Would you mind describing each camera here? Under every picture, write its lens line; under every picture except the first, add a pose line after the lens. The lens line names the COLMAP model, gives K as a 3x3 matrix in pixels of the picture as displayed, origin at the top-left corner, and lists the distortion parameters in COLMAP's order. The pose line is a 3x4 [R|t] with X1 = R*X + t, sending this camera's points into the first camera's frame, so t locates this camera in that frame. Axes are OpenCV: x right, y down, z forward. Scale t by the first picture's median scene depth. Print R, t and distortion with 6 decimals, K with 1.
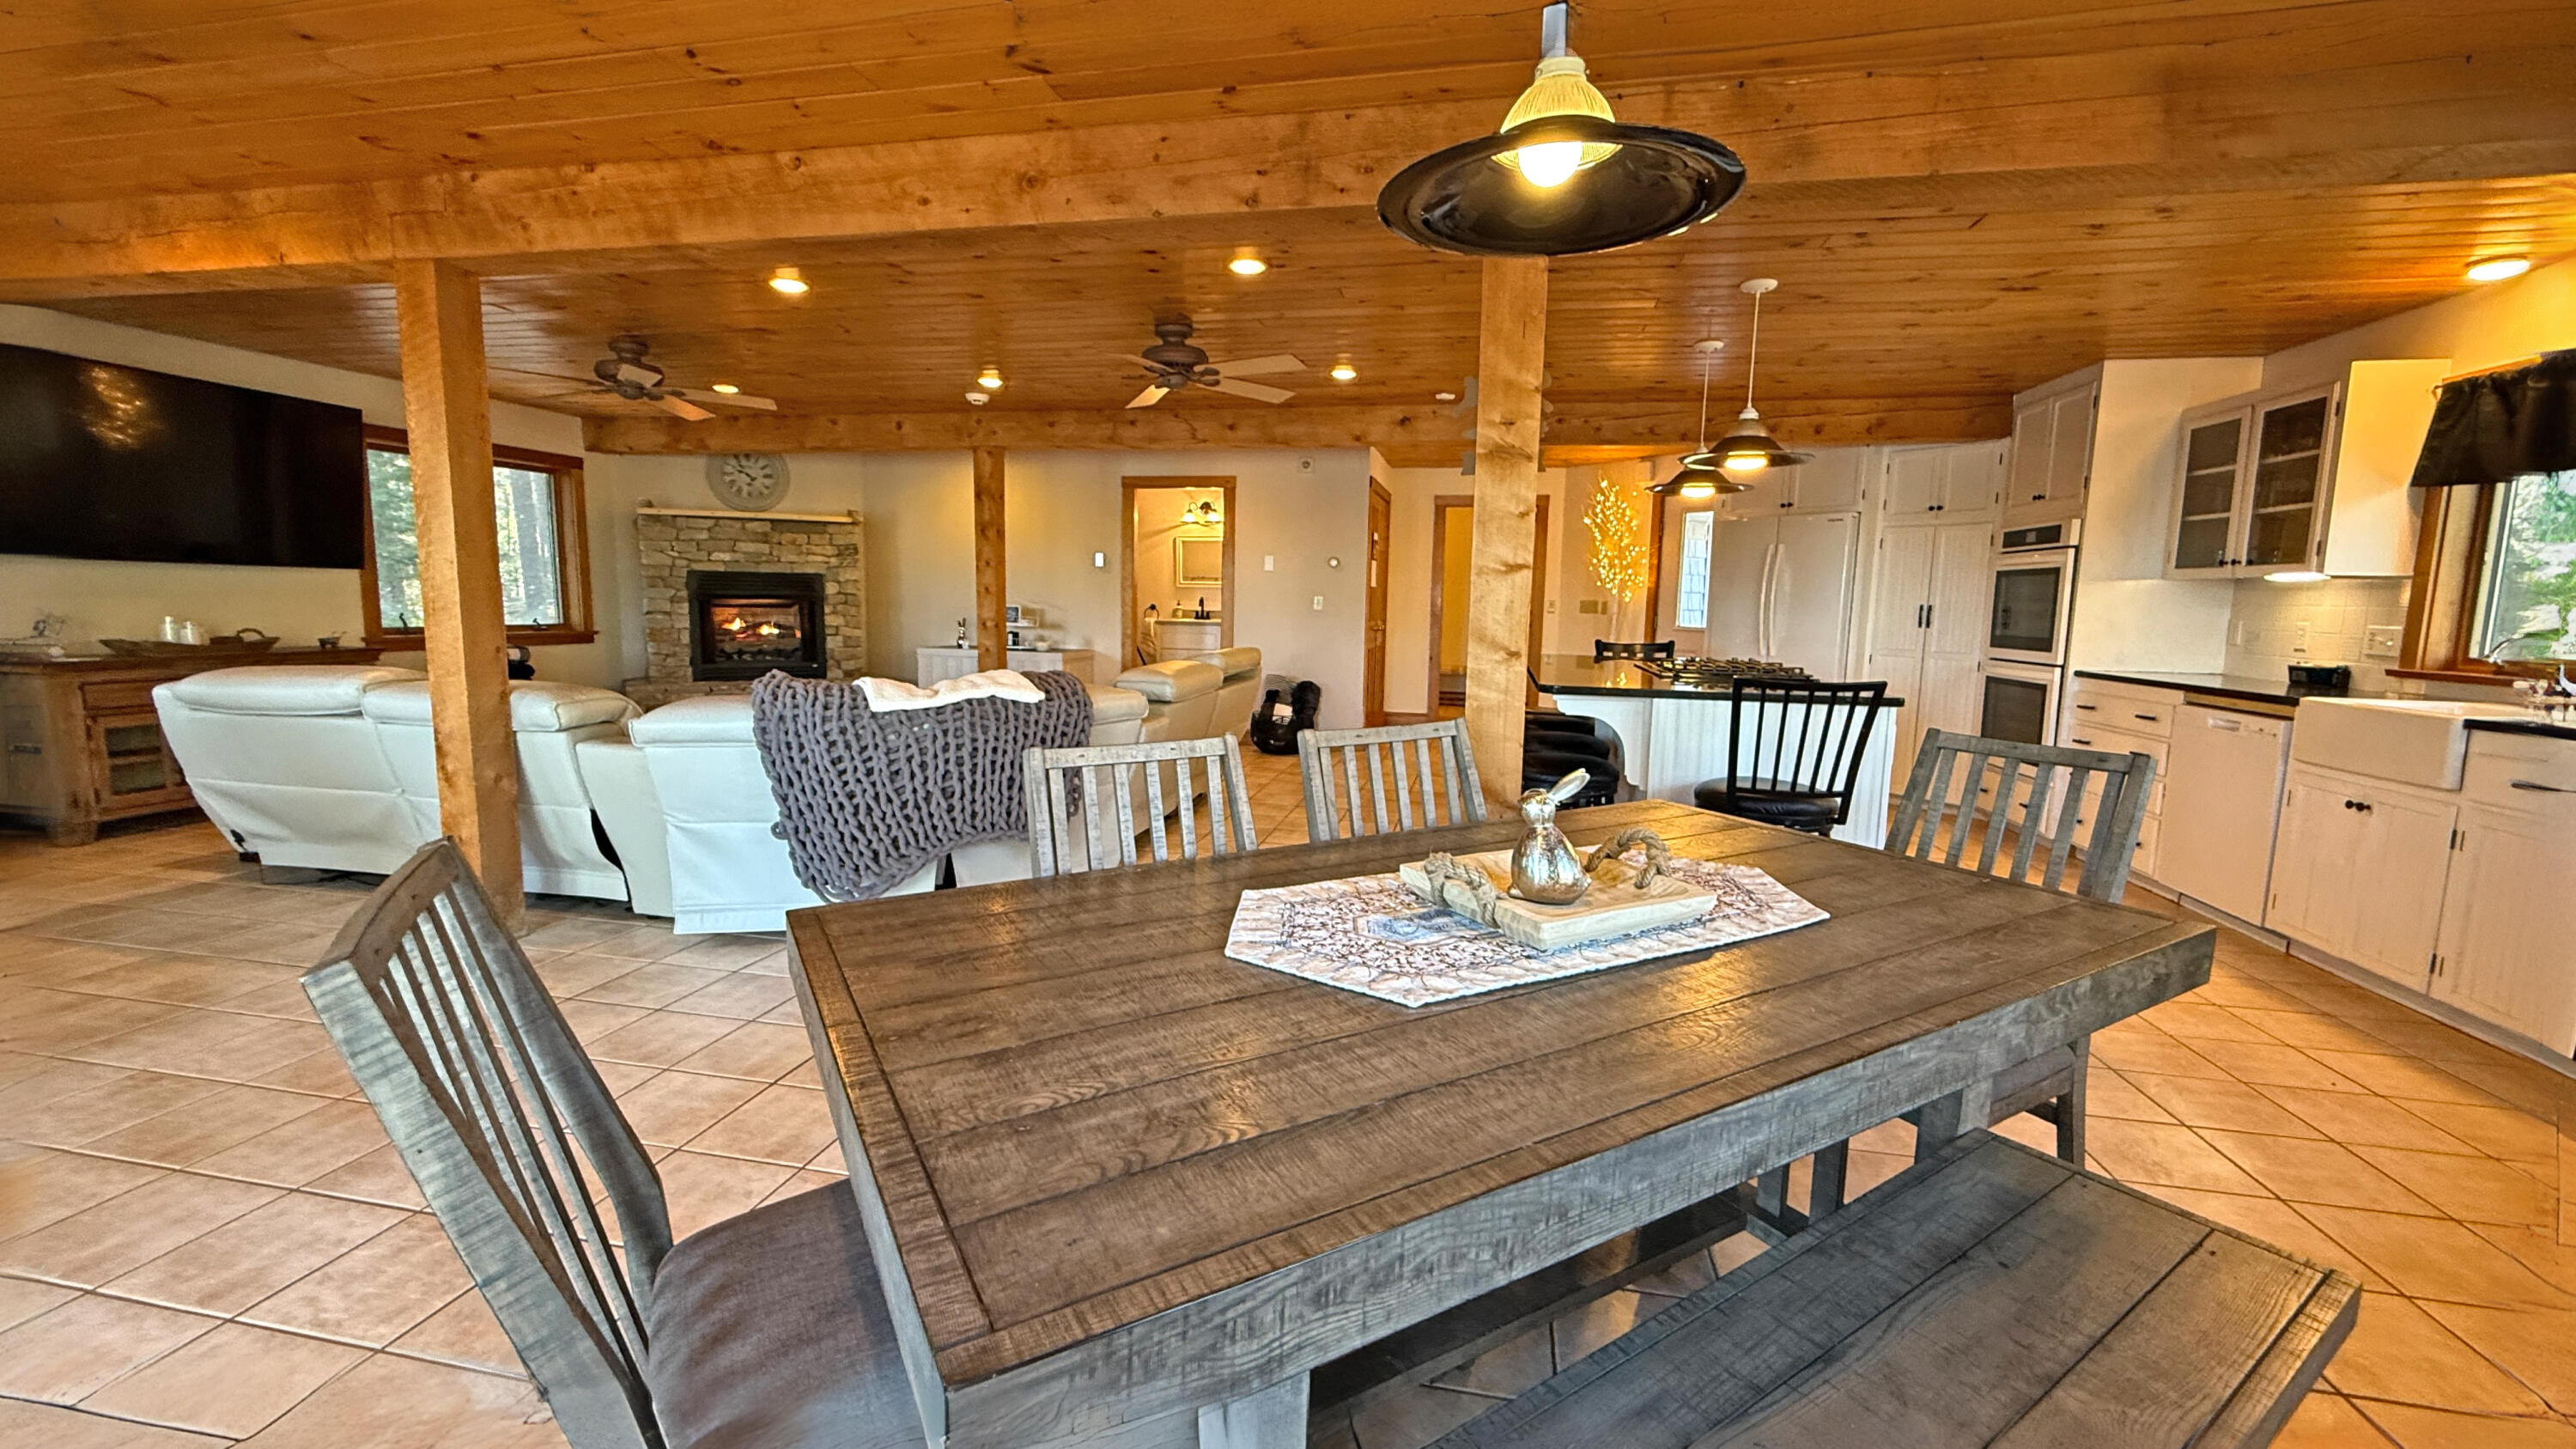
lens RADIAL K [[1019.0, 0, 1289.1], [0, 1019.0, 723.8], [0, 0, 1]] dist [-0.002709, -0.000251]
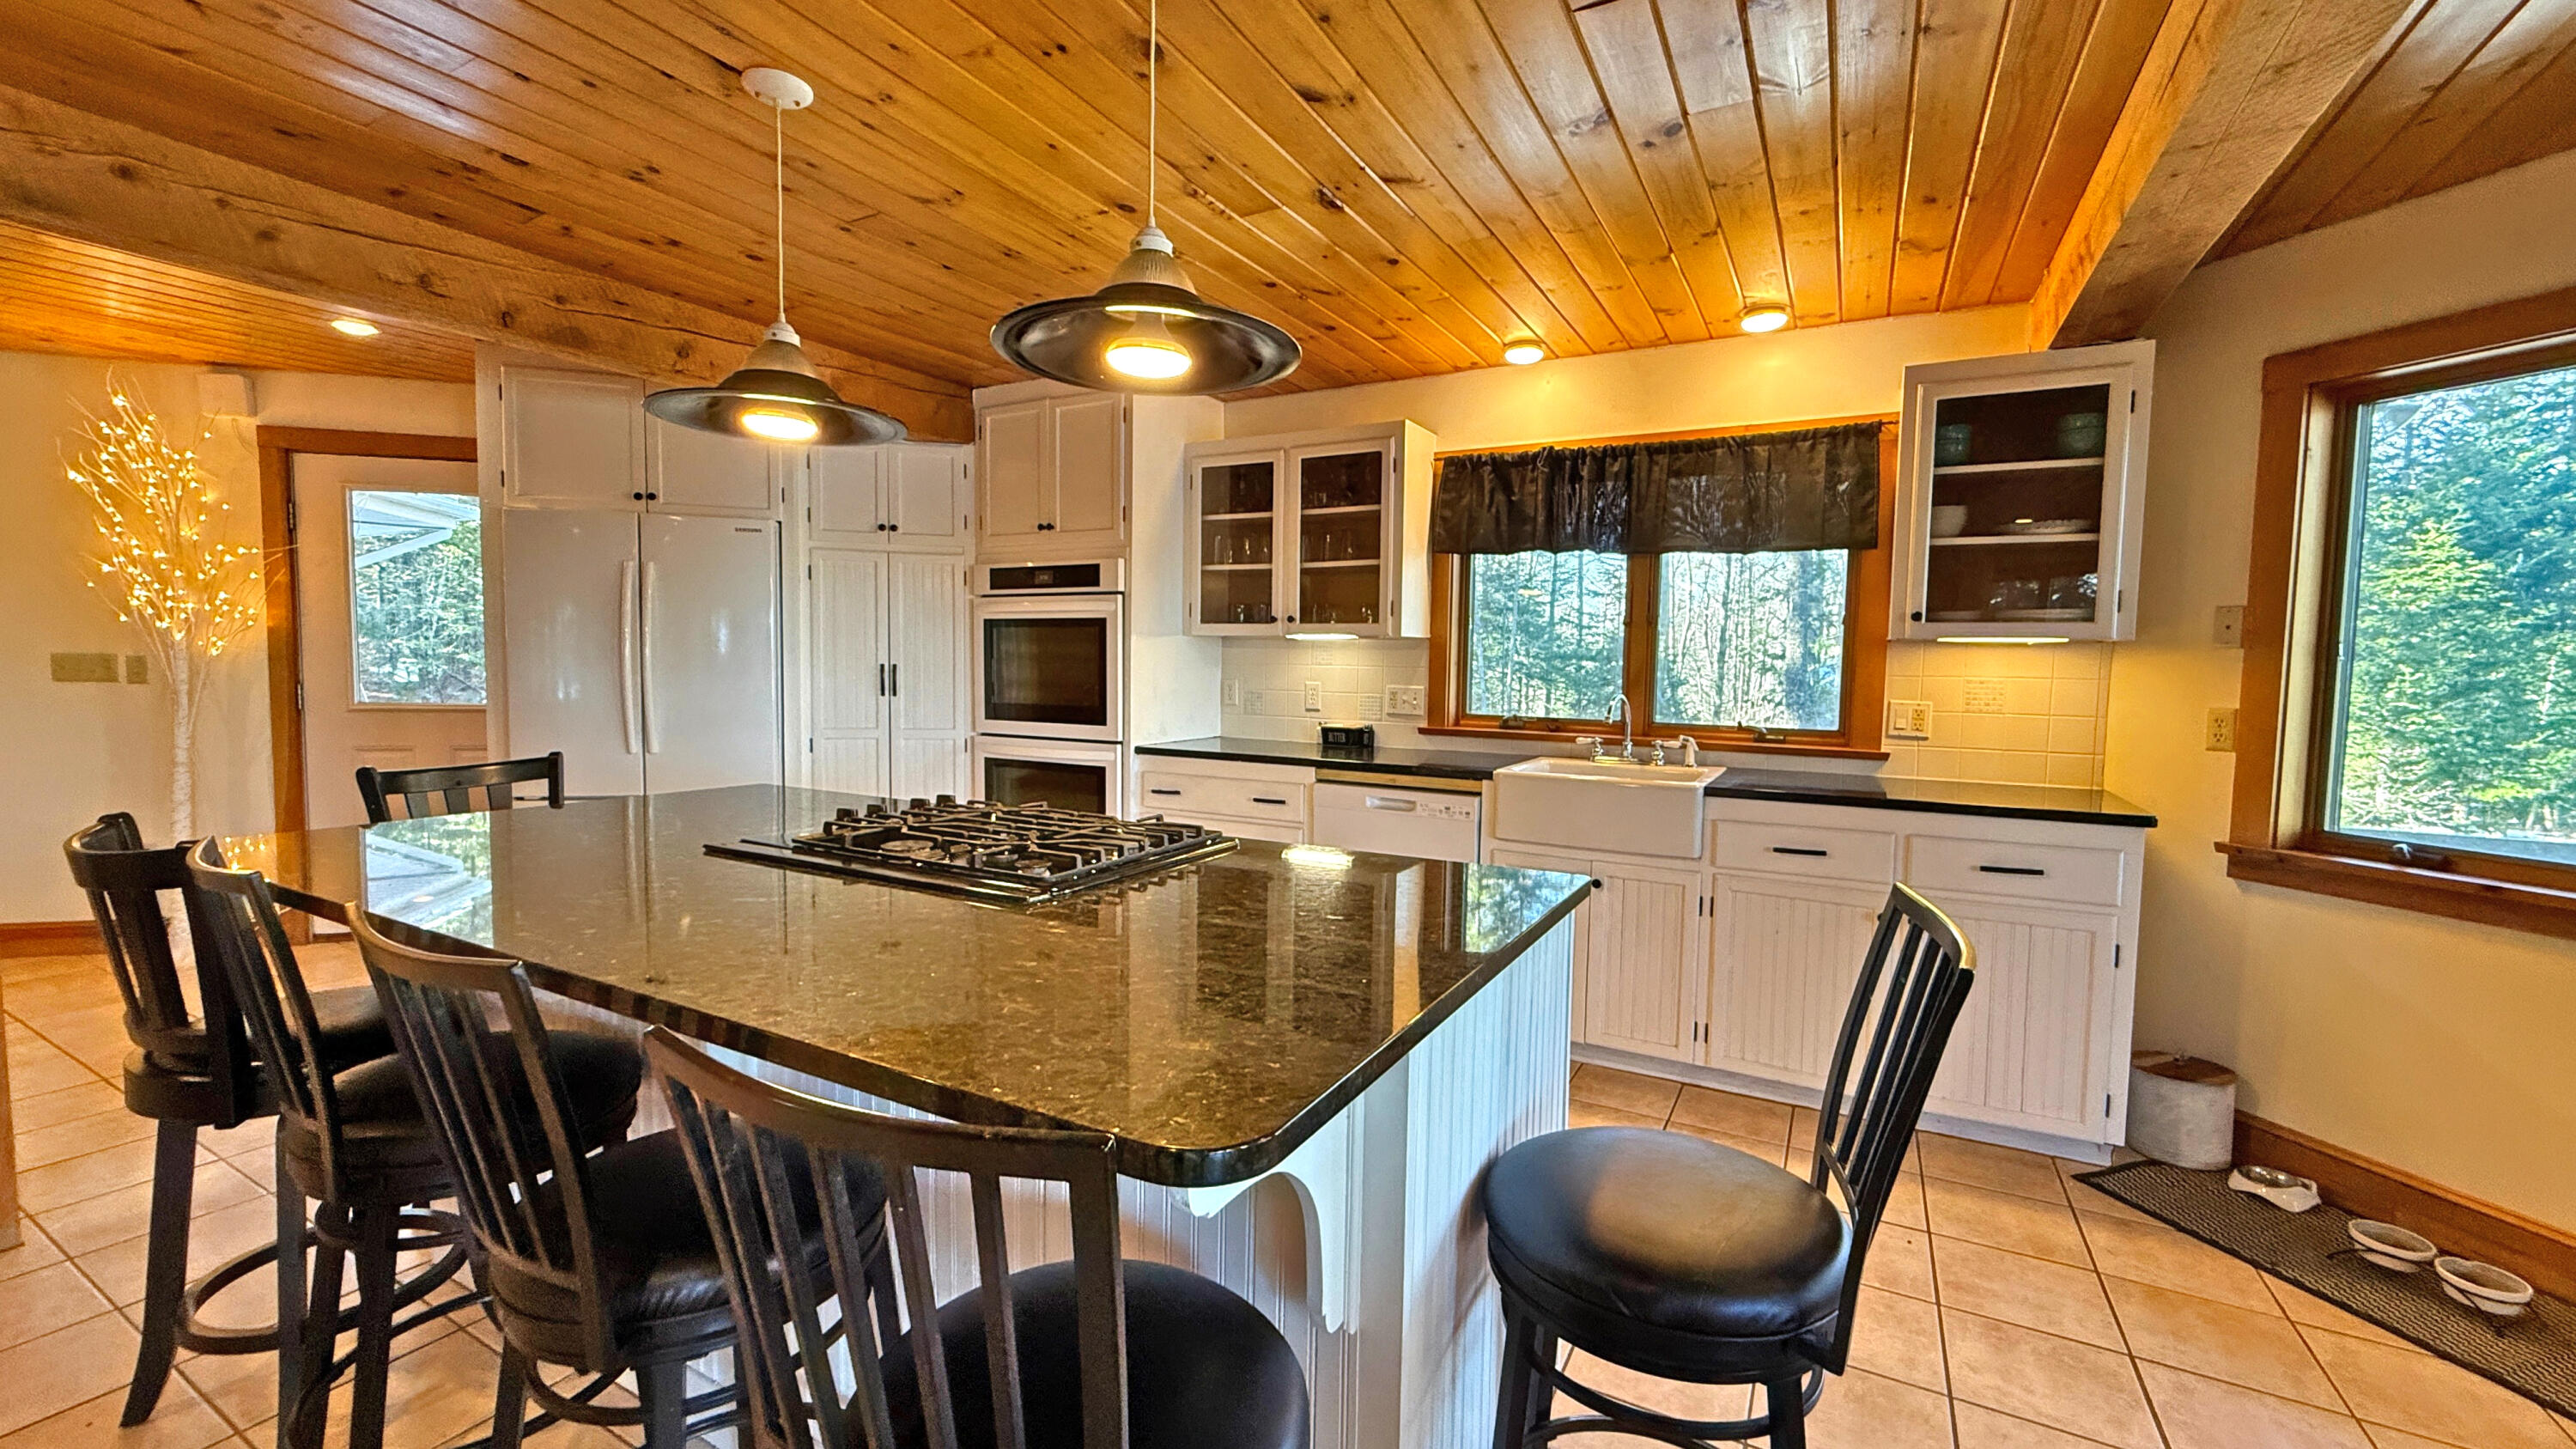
lens RADIAL K [[1019.0, 0, 1289.3], [0, 1019.0, 721.3], [0, 0, 1]] dist [-0.002709, -0.000251]
pose [[0.304397, -0.071939, 0.949825, 0.049402], [0.108361, 0.993286, 0.040504, -0.097003], [-0.946362, 0.090595, 0.310149, 0.669618]]
